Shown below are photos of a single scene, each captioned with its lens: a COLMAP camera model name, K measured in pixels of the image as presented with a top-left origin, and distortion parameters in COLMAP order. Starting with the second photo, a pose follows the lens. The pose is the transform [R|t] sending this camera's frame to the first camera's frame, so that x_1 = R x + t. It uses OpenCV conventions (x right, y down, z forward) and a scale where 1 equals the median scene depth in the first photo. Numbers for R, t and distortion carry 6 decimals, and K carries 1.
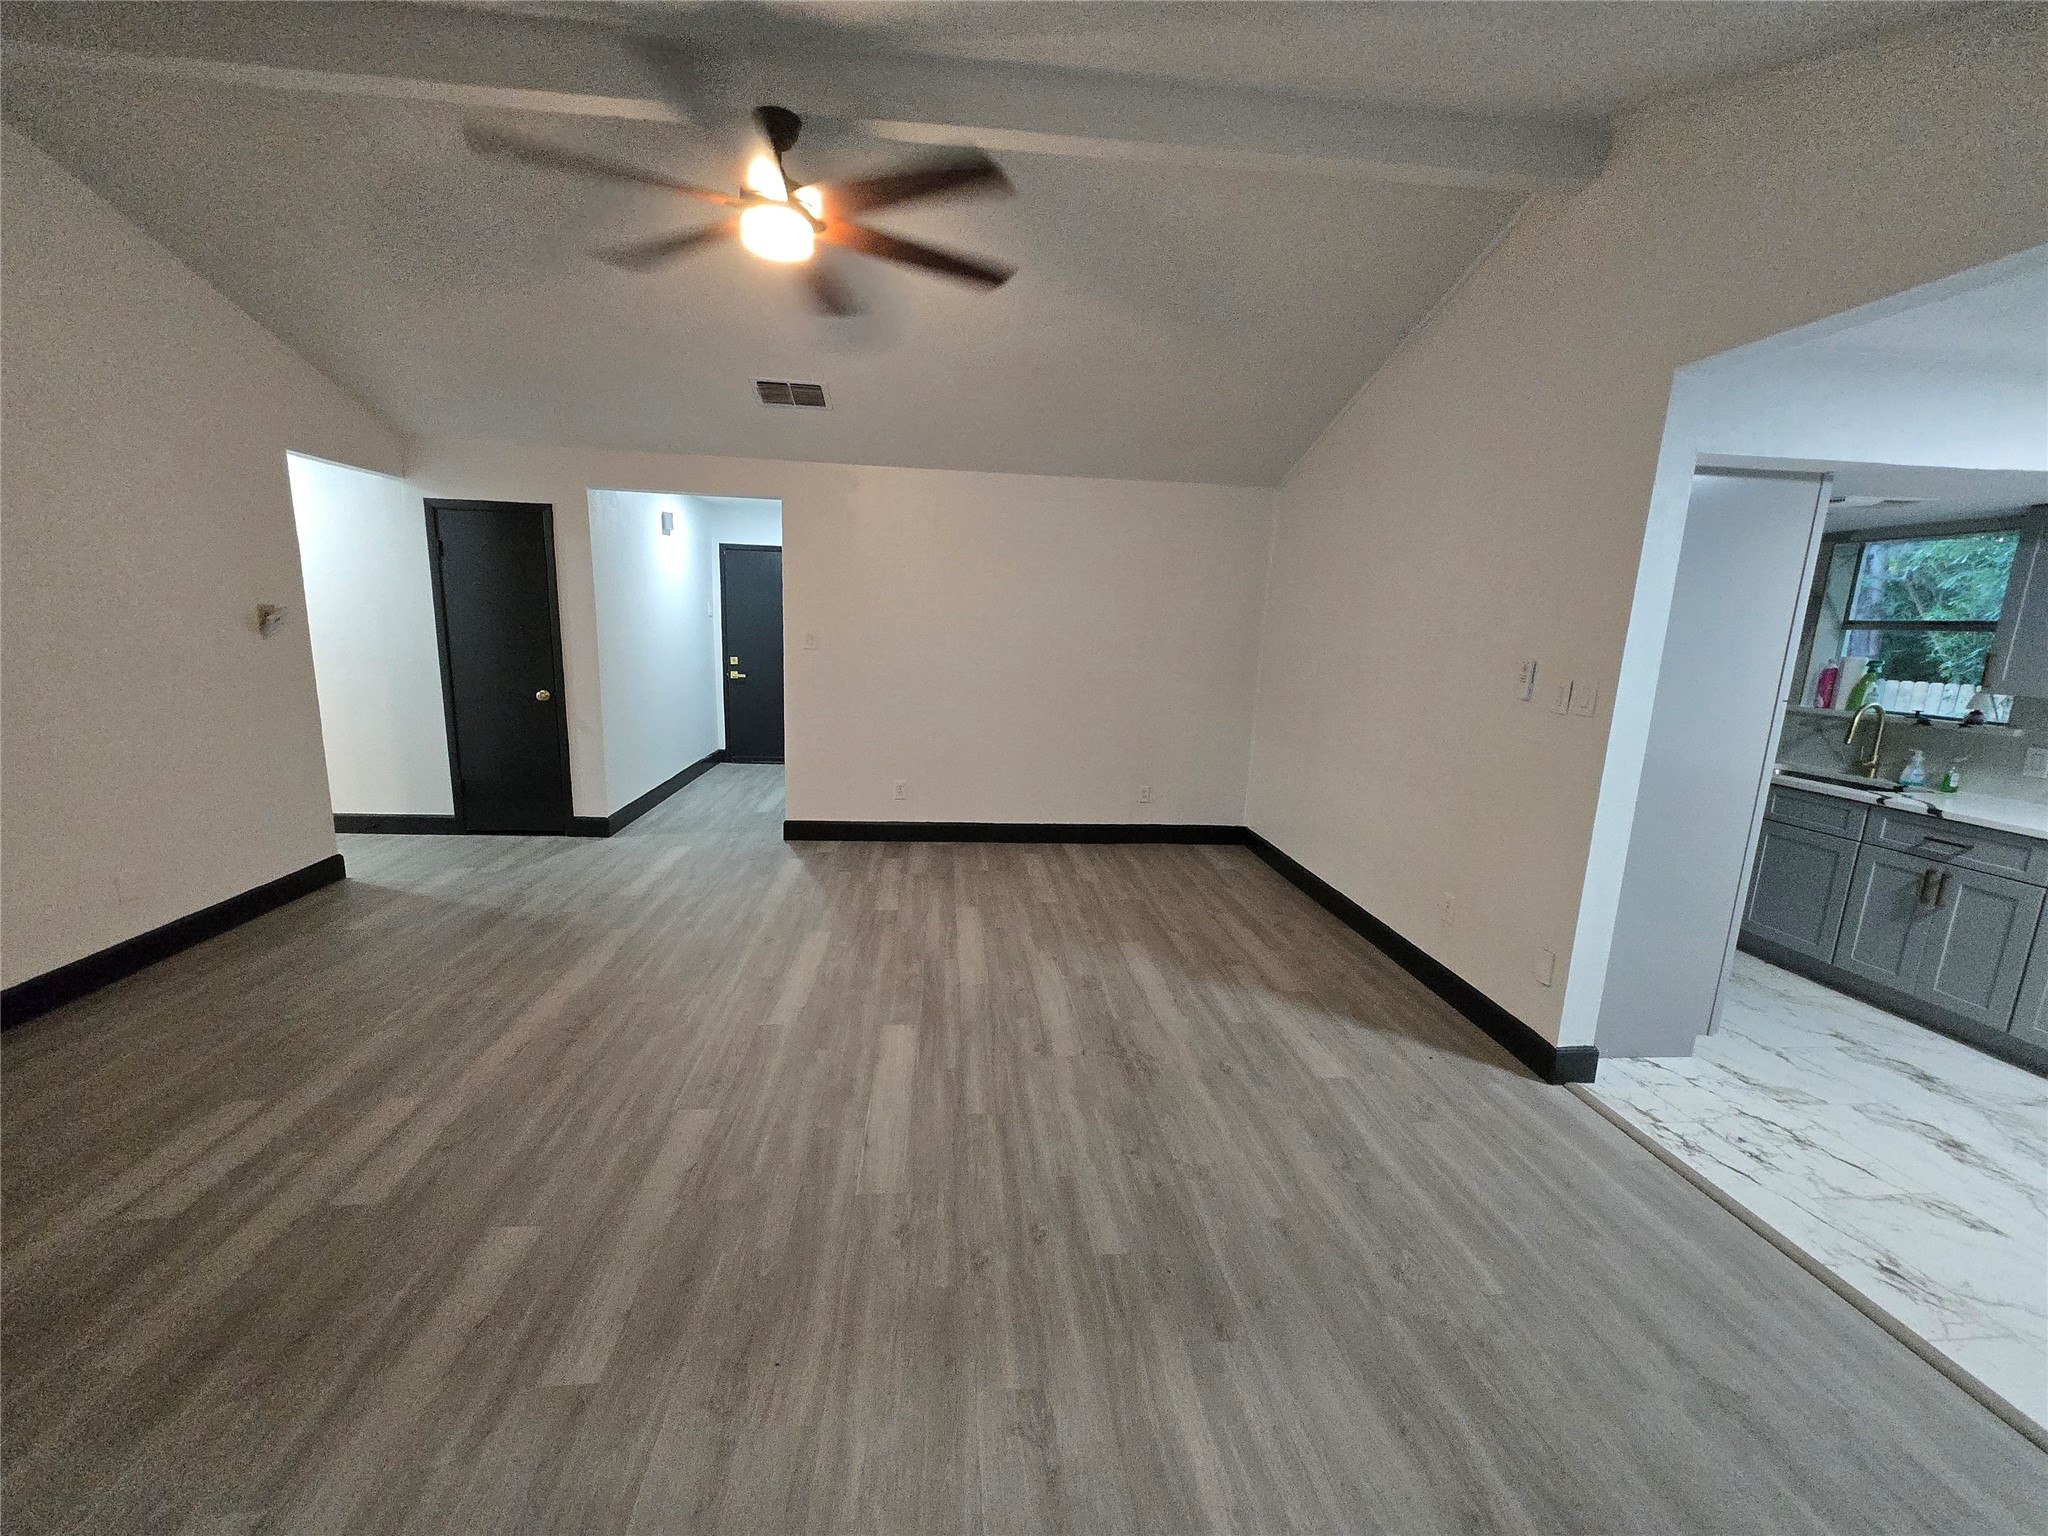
lens RADIAL K [[813.7, 0, 1015.6], [0, 813.7, 766.6], [0, 0, 1]] dist [-0.000045, 0.000933]
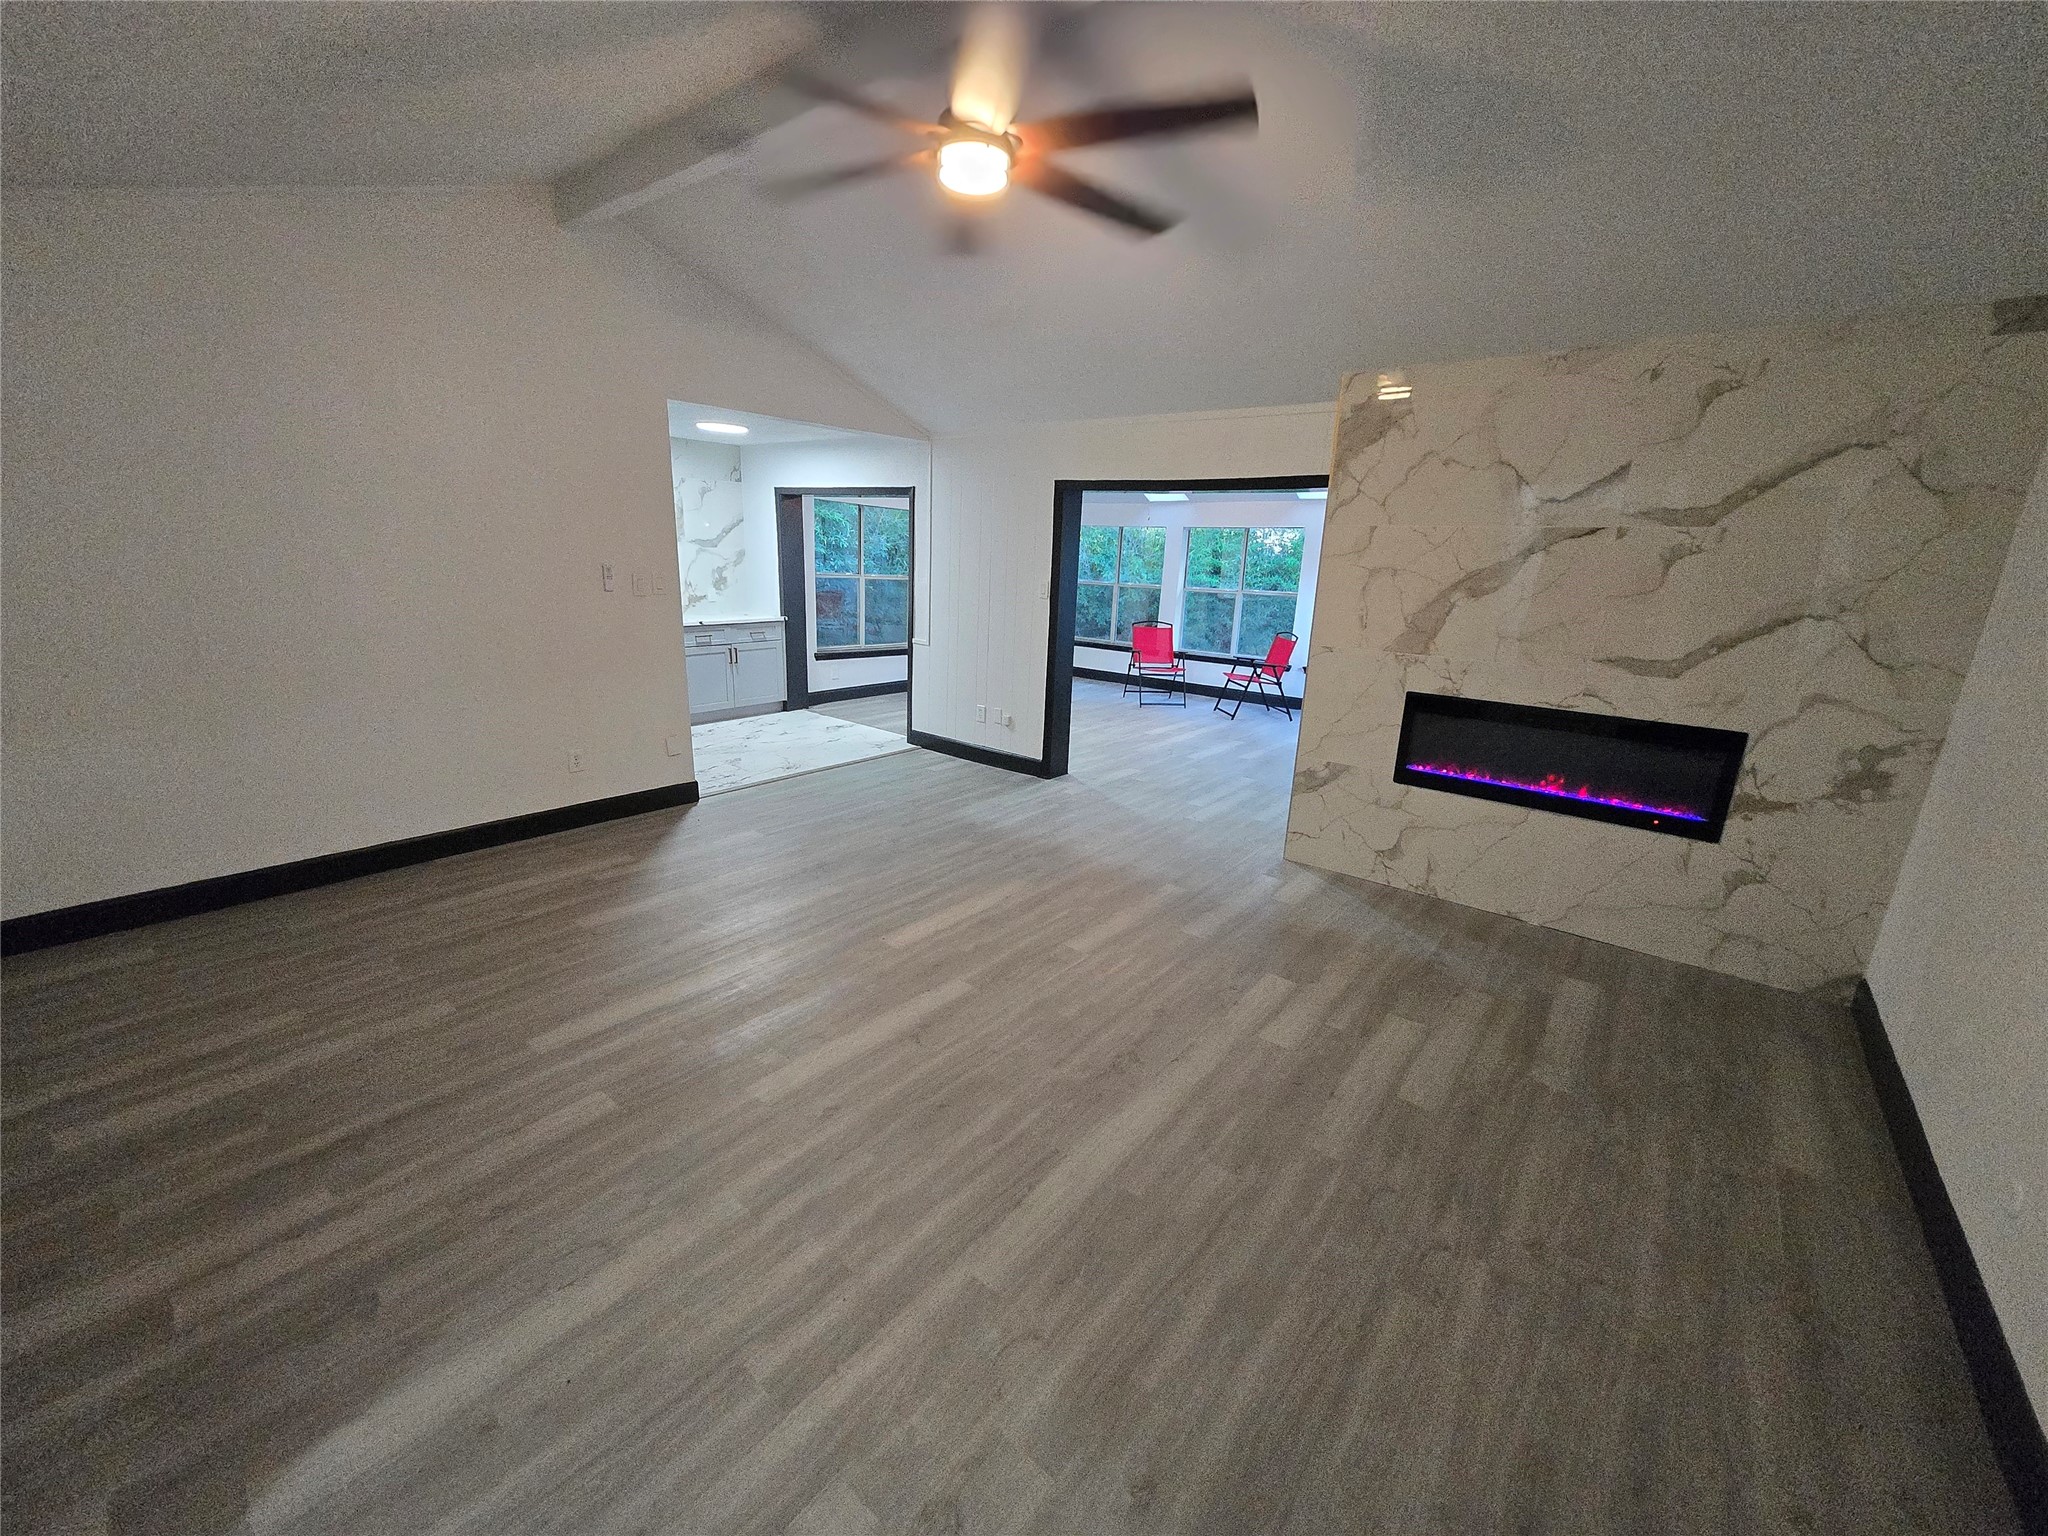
lens RADIAL K [[813.7, 0, 1018.4], [0, 813.7, 765.9], [0, 0, 1]] dist [-0.000045, 0.000933]
pose [[-0.715578, -0.240753, 0.655734, -1.017871], [0.065262, 0.911582, 0.405906, -0.367383], [-0.695478, 0.333252, -0.636596, 1.635818]]
